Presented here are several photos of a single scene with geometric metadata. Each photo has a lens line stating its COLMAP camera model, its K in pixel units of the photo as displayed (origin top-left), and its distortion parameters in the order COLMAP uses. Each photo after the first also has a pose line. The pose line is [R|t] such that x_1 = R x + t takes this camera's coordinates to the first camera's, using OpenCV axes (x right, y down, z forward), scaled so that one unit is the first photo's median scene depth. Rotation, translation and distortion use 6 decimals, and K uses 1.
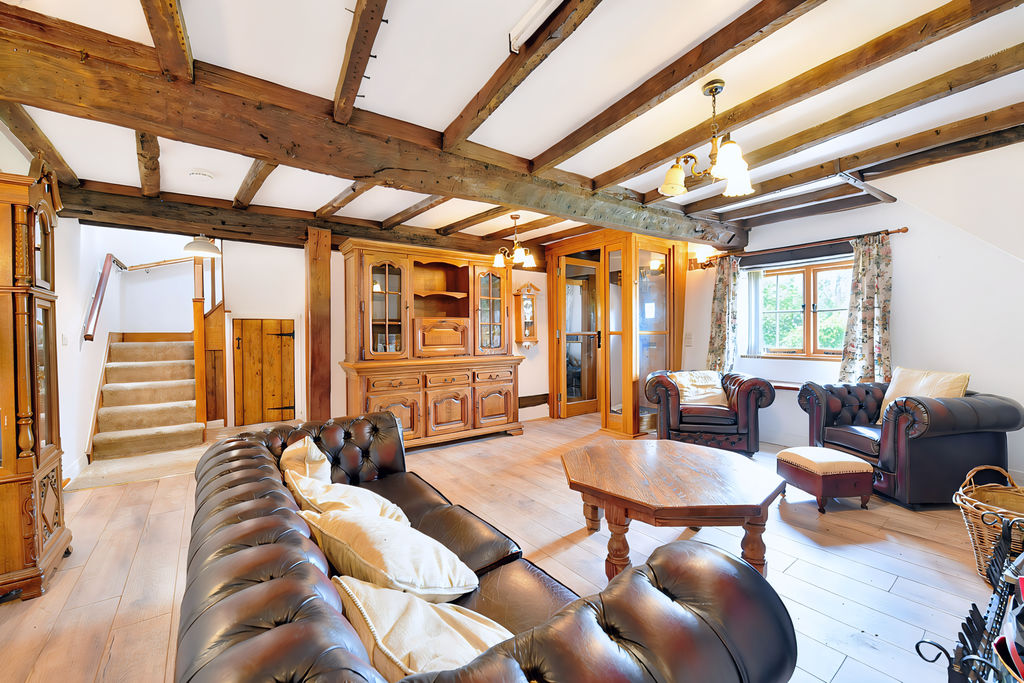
lens RADIAL K [[408.5, 0, 515.3], [0, 408.5, 337.3], [0, 0, 1]] dist [-0.014650, -0.003091]
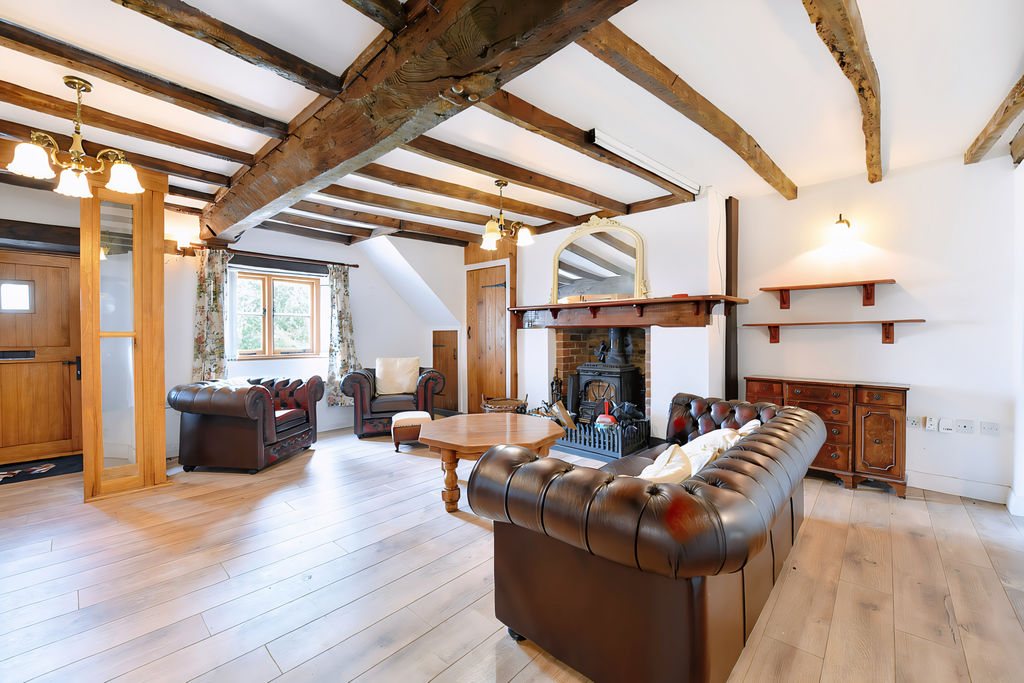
lens RADIAL K [[408.5, 0, 515.3], [0, 408.5, 337.3], [0, 0, 1]] dist [-0.014650, -0.003091]
pose [[-0.178495, -0.003292, 0.983935, -0.505946], [0.008291, 0.999954, 0.004850, -0.004333], [-0.983906, 0.009024, -0.178460, 0.557921]]
